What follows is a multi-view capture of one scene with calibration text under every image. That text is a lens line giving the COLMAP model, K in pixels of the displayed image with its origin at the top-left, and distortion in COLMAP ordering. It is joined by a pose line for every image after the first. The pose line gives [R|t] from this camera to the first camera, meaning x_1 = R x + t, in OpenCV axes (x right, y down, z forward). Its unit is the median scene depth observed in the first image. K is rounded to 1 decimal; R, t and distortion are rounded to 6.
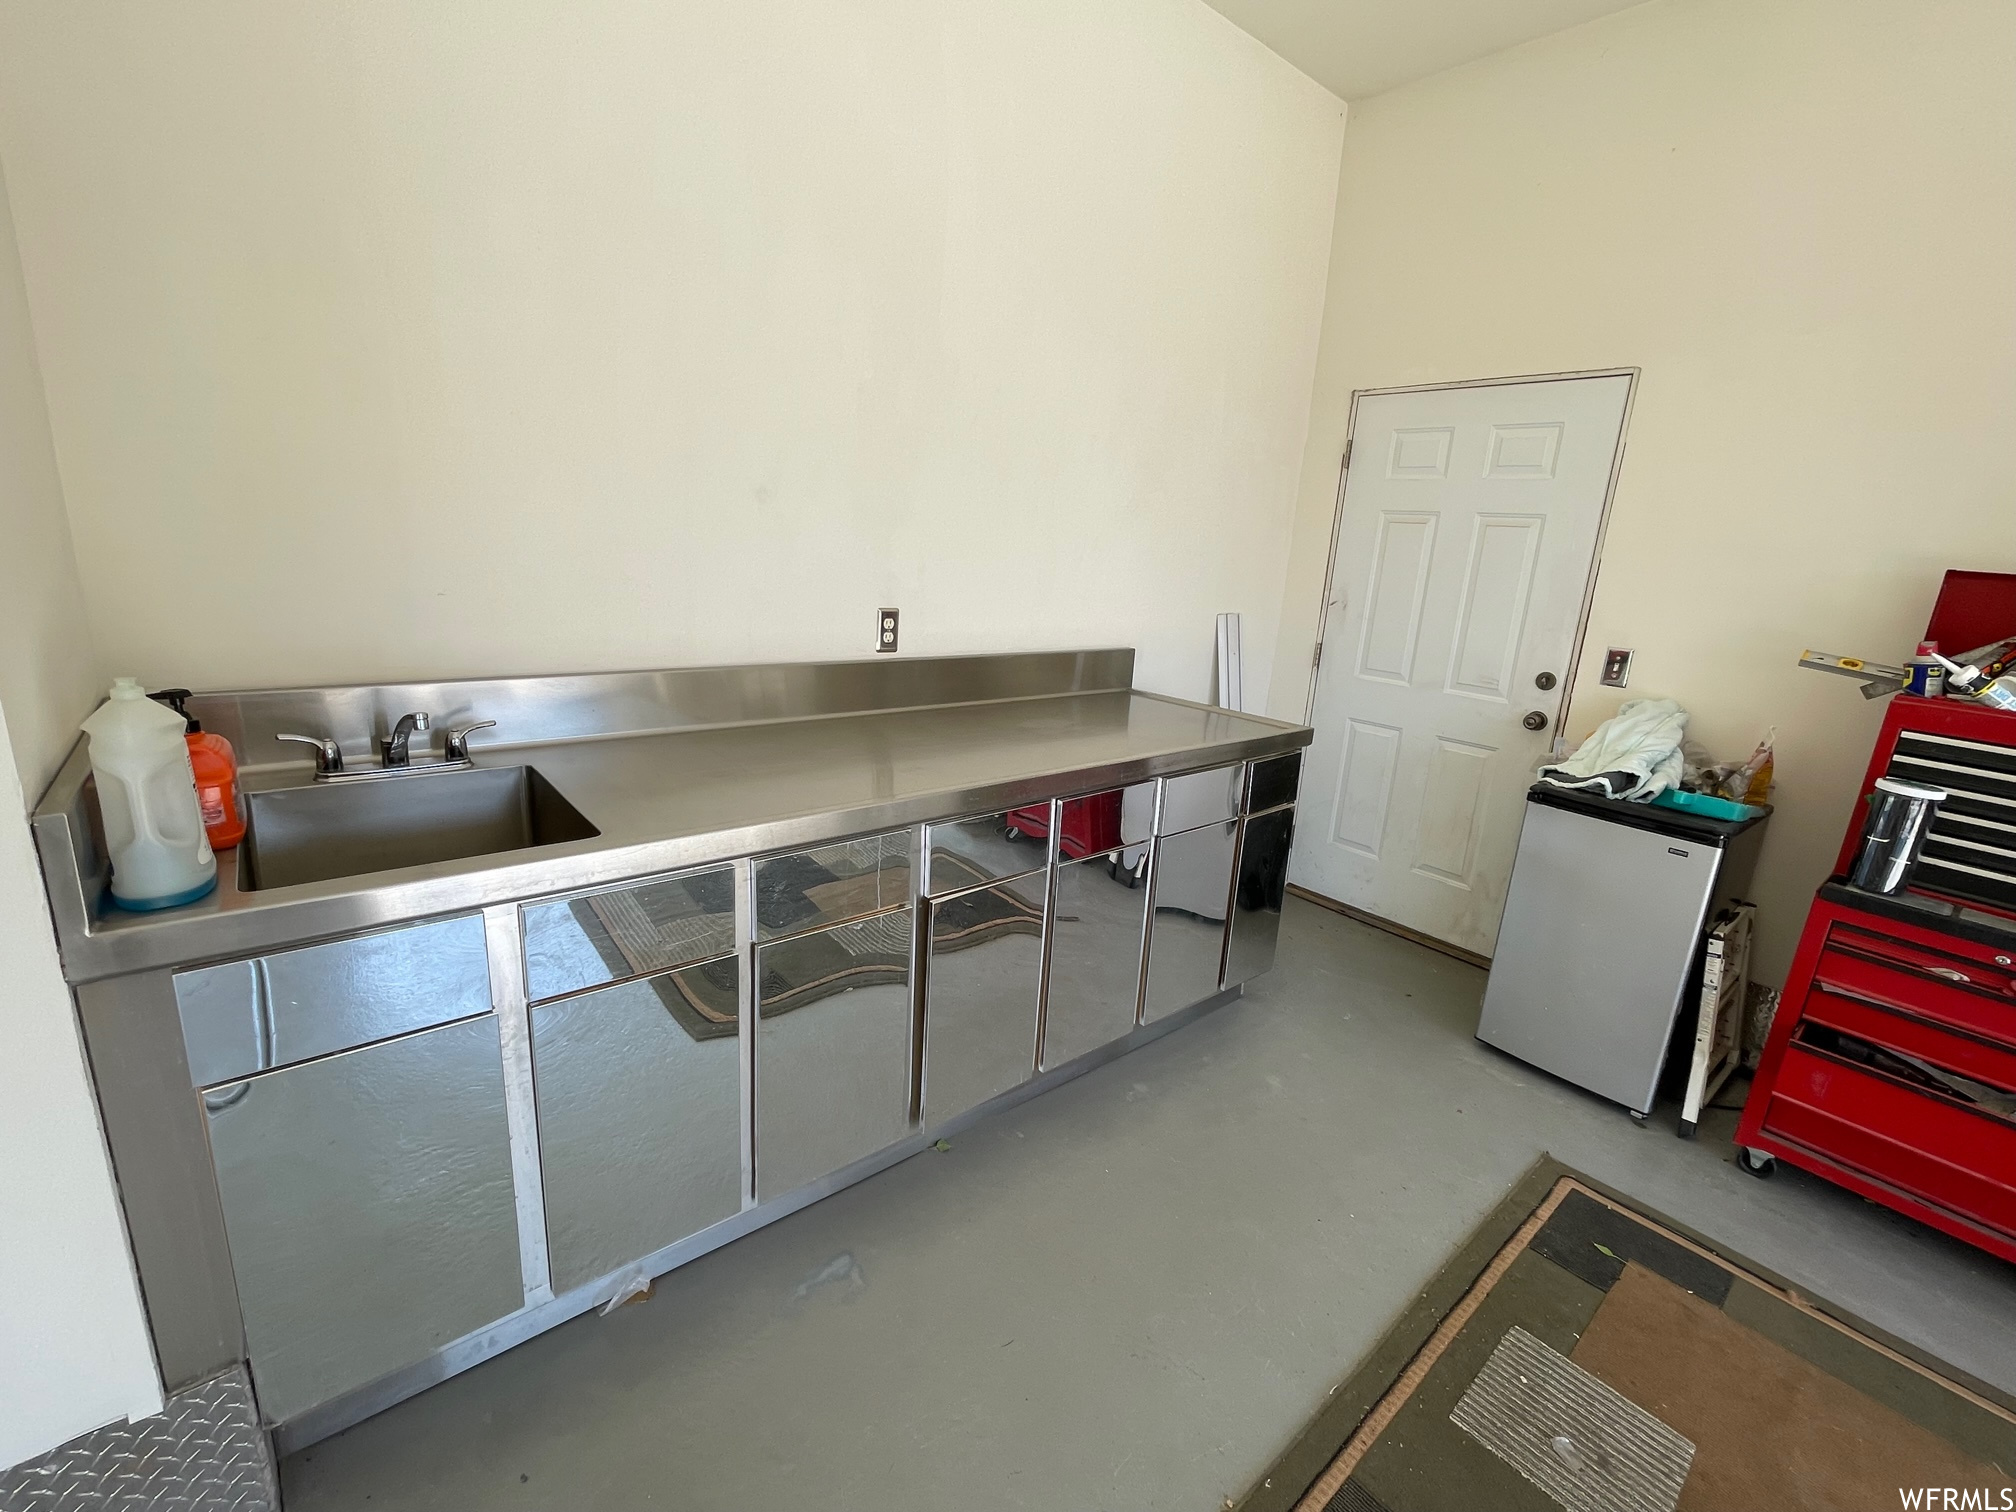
lens RADIAL K [[884.1, 0, 1010.4], [0, 884.1, 753.2], [0, 0, 1]] dist [-0.001823, -0.000245]
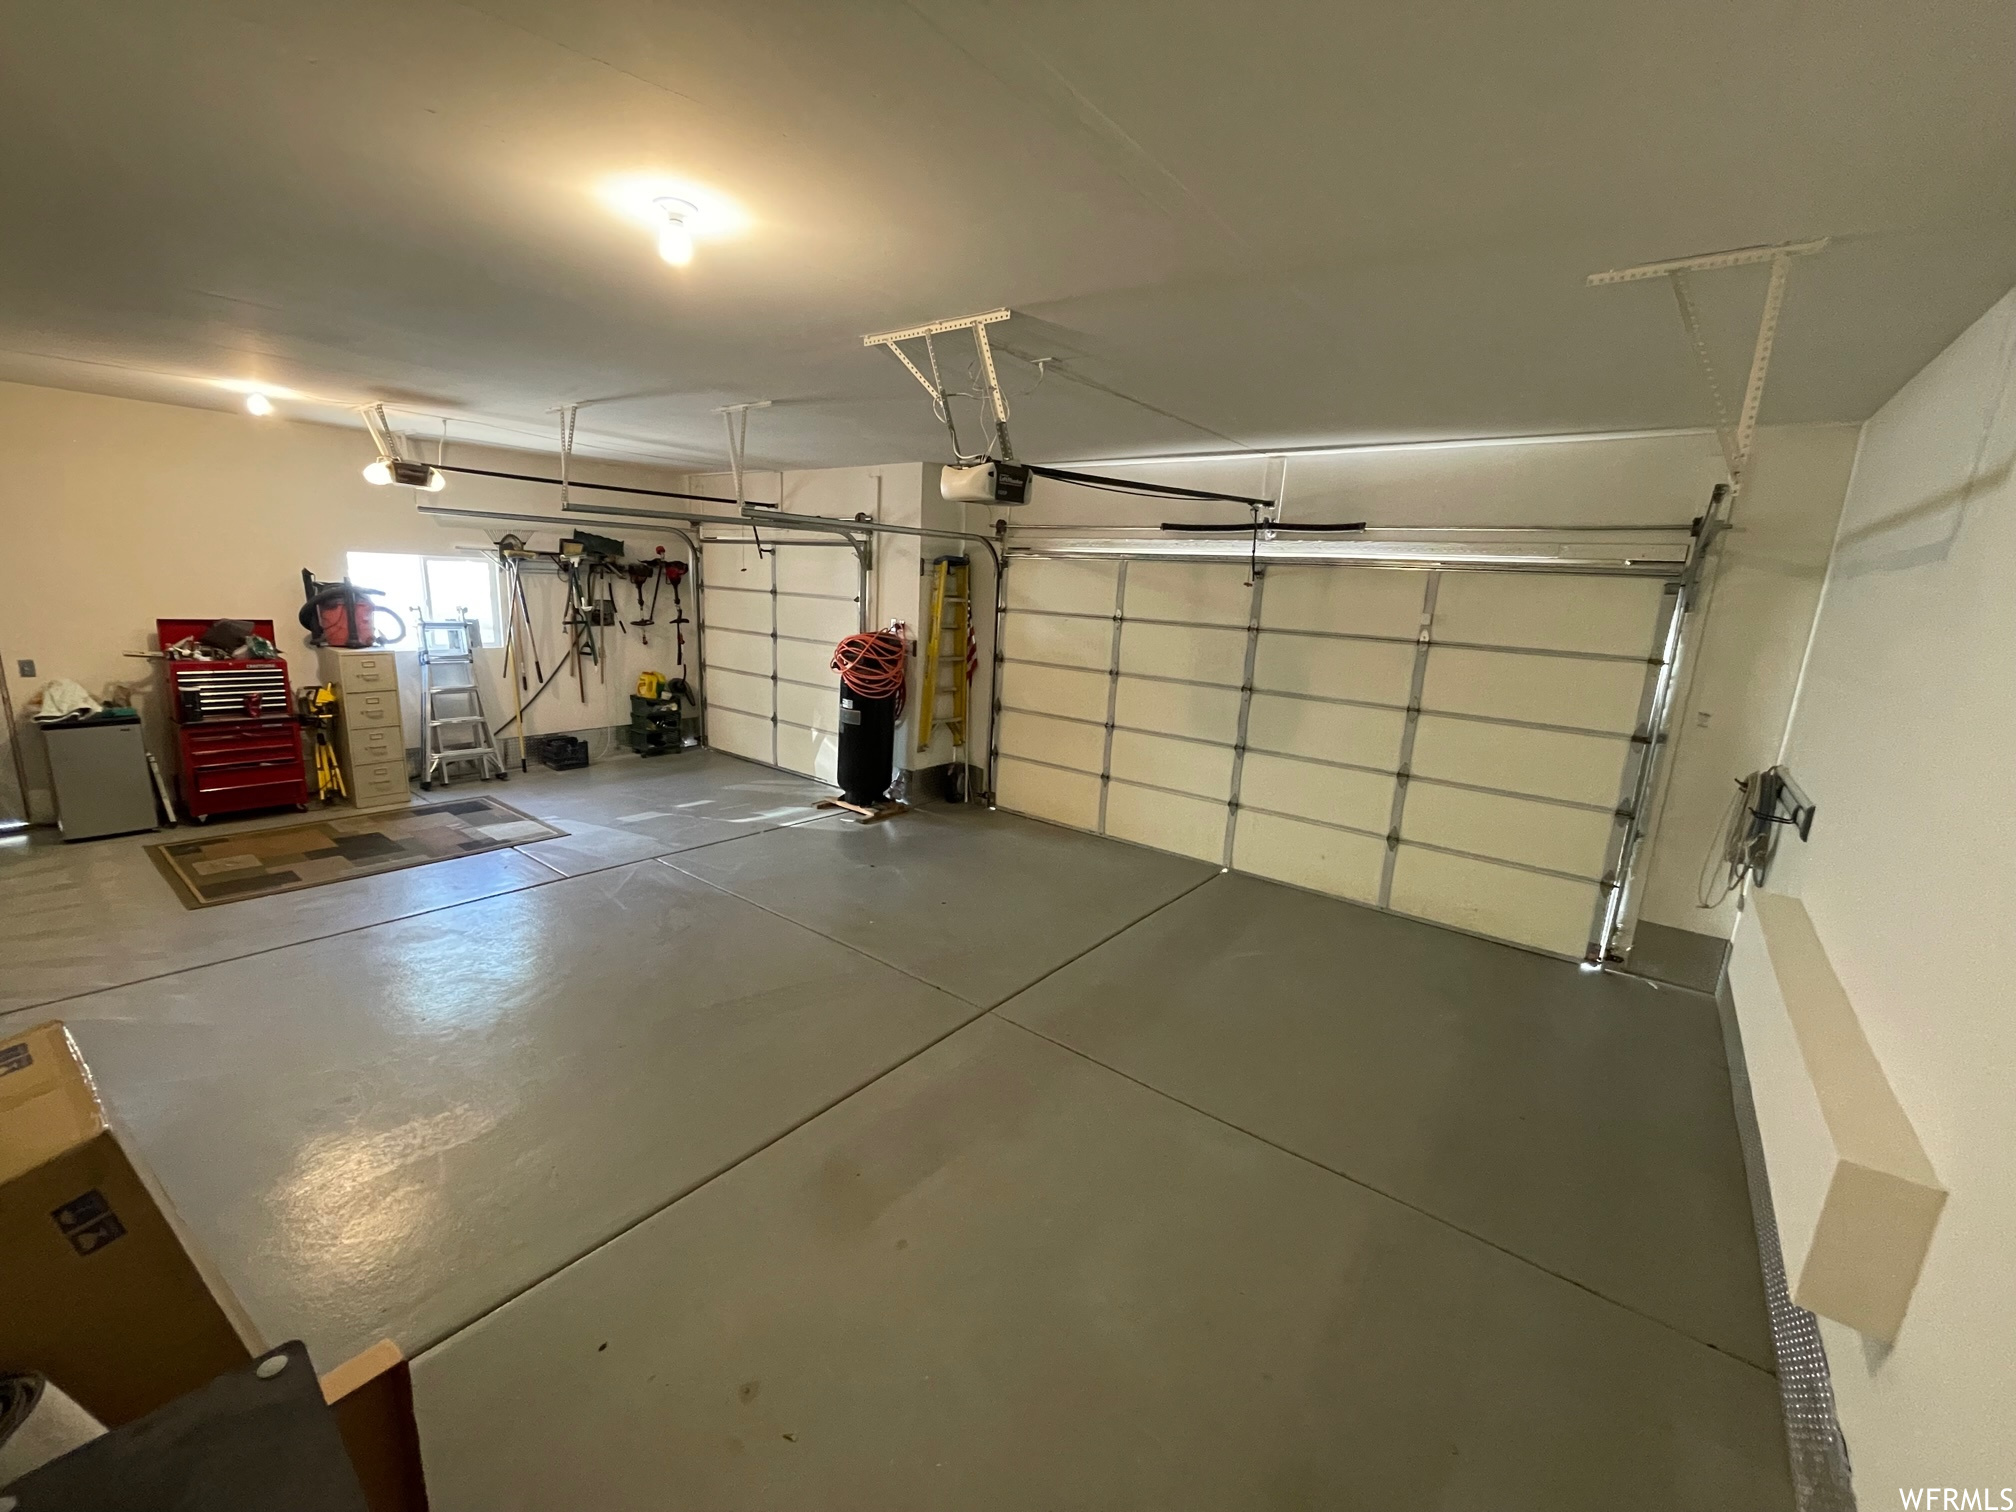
lens RADIAL K [[818.6, 0, 1009.7], [0, 818.6, 757.5], [0, 0, 1]] dist [-0.003371, -0.000100]
pose [[-0.200009, -0.281765, 0.938406, -2.010094], [0.179502, 0.931010, 0.317803, -0.110240], [-0.963211, 0.232009, -0.135633, -1.178435]]
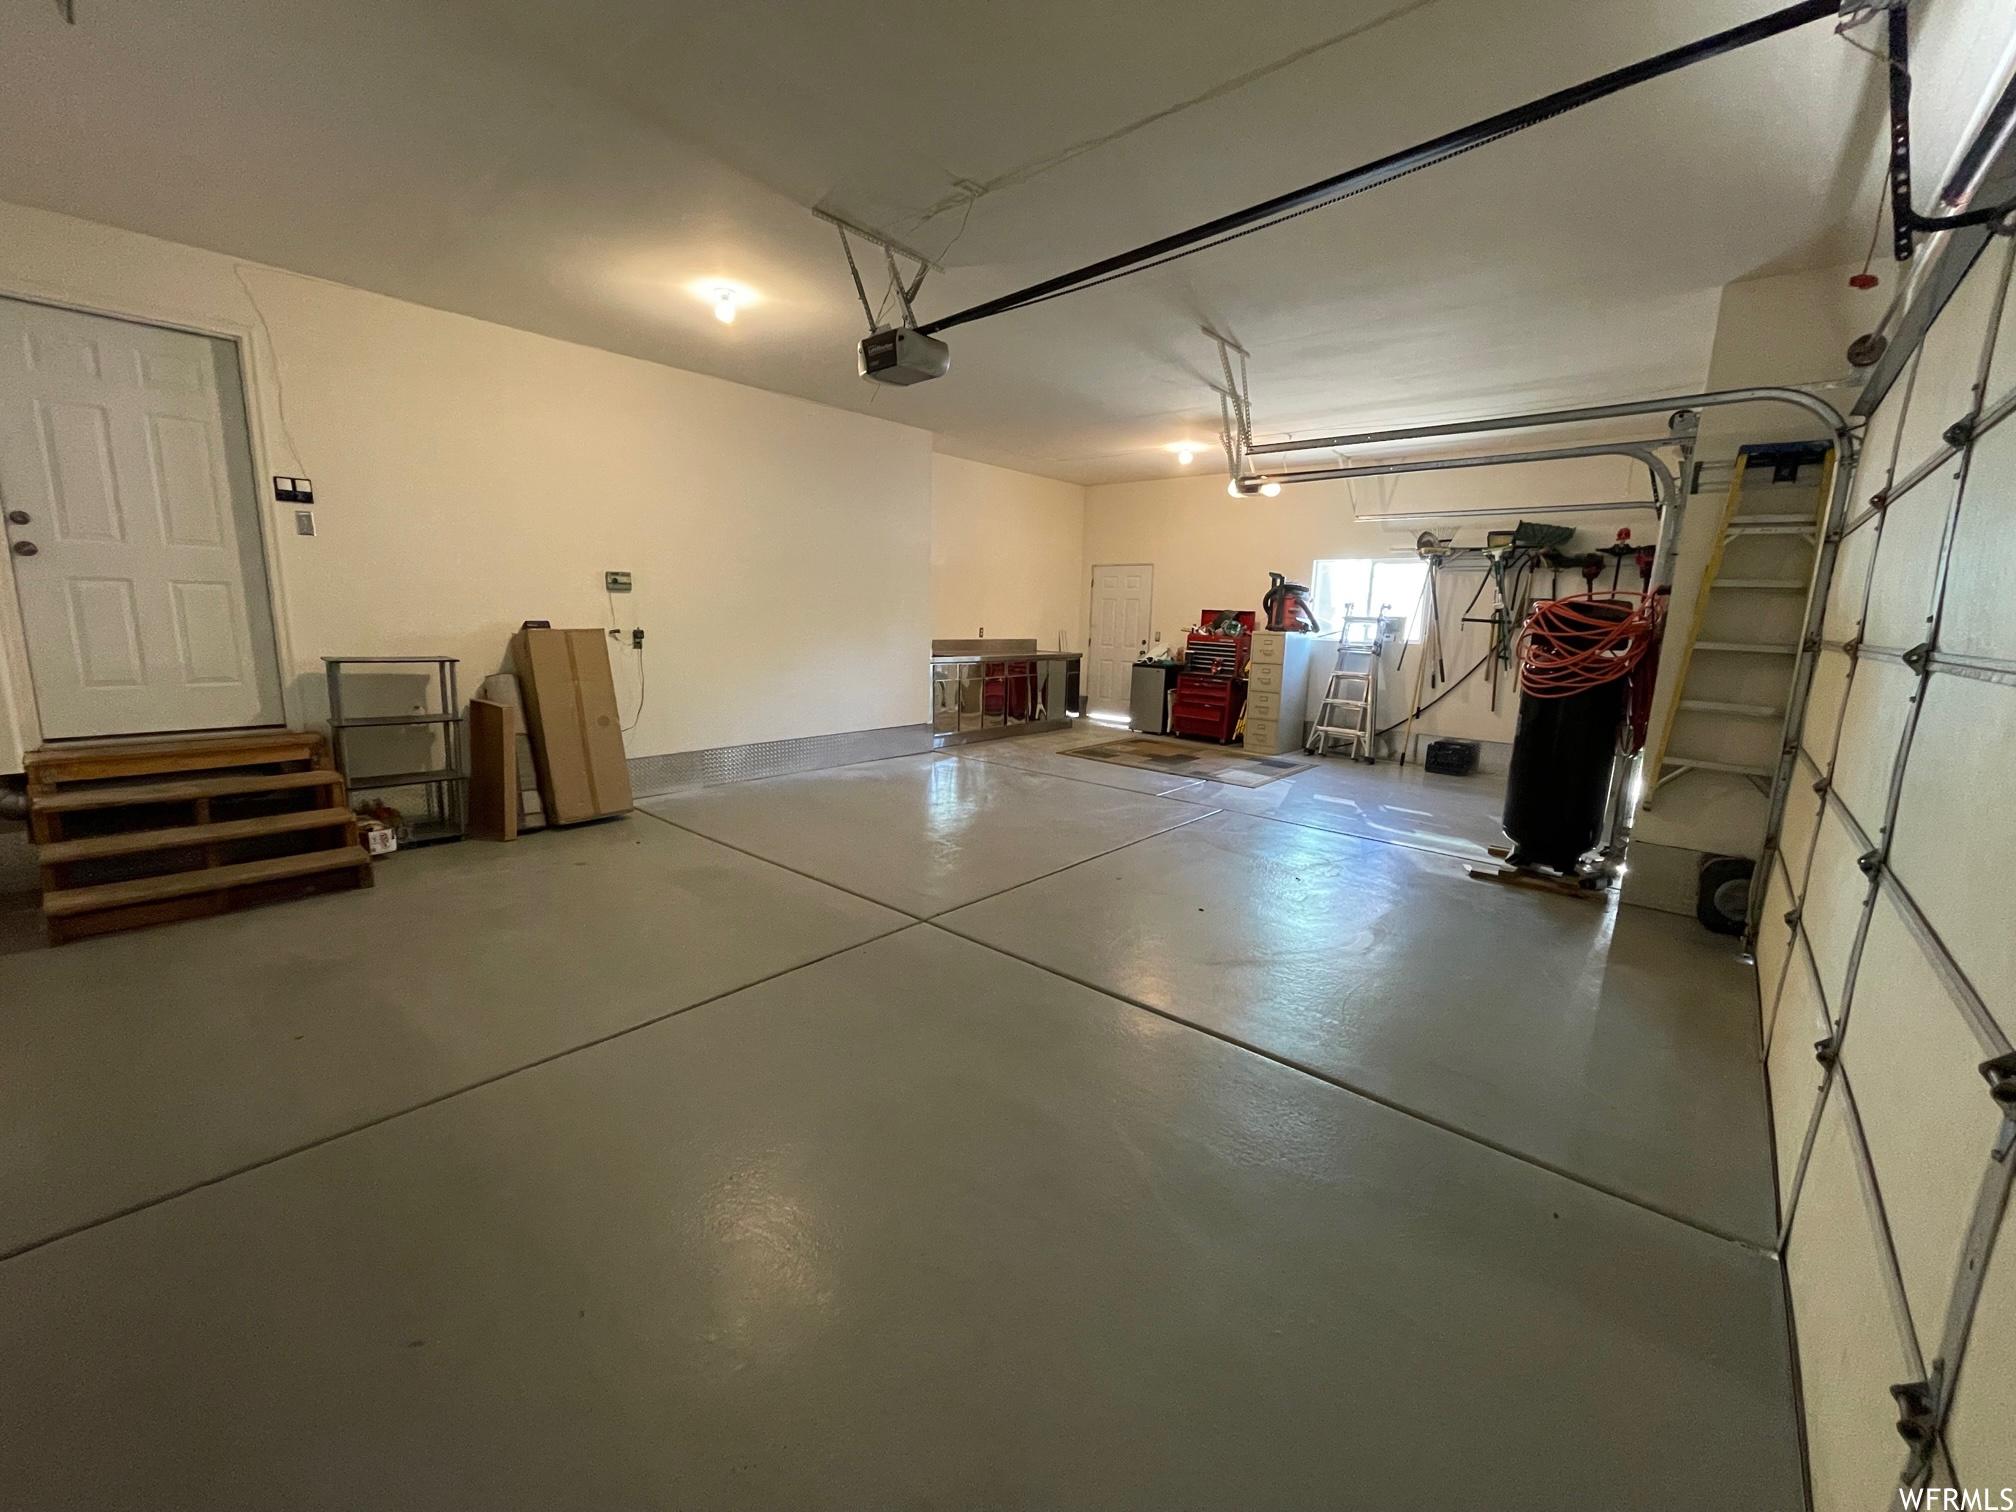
lens RADIAL K [[818.6, 0, 1000.8], [0, 818.6, 758.3], [0, 0, 1]] dist [-0.003371, -0.000100]
pose [[0.988495, -0.063389, 0.137333, -0.621185], [0.071885, 0.995736, -0.057809, 0.689558], [-0.133083, 0.067016, 0.988837, -2.839792]]
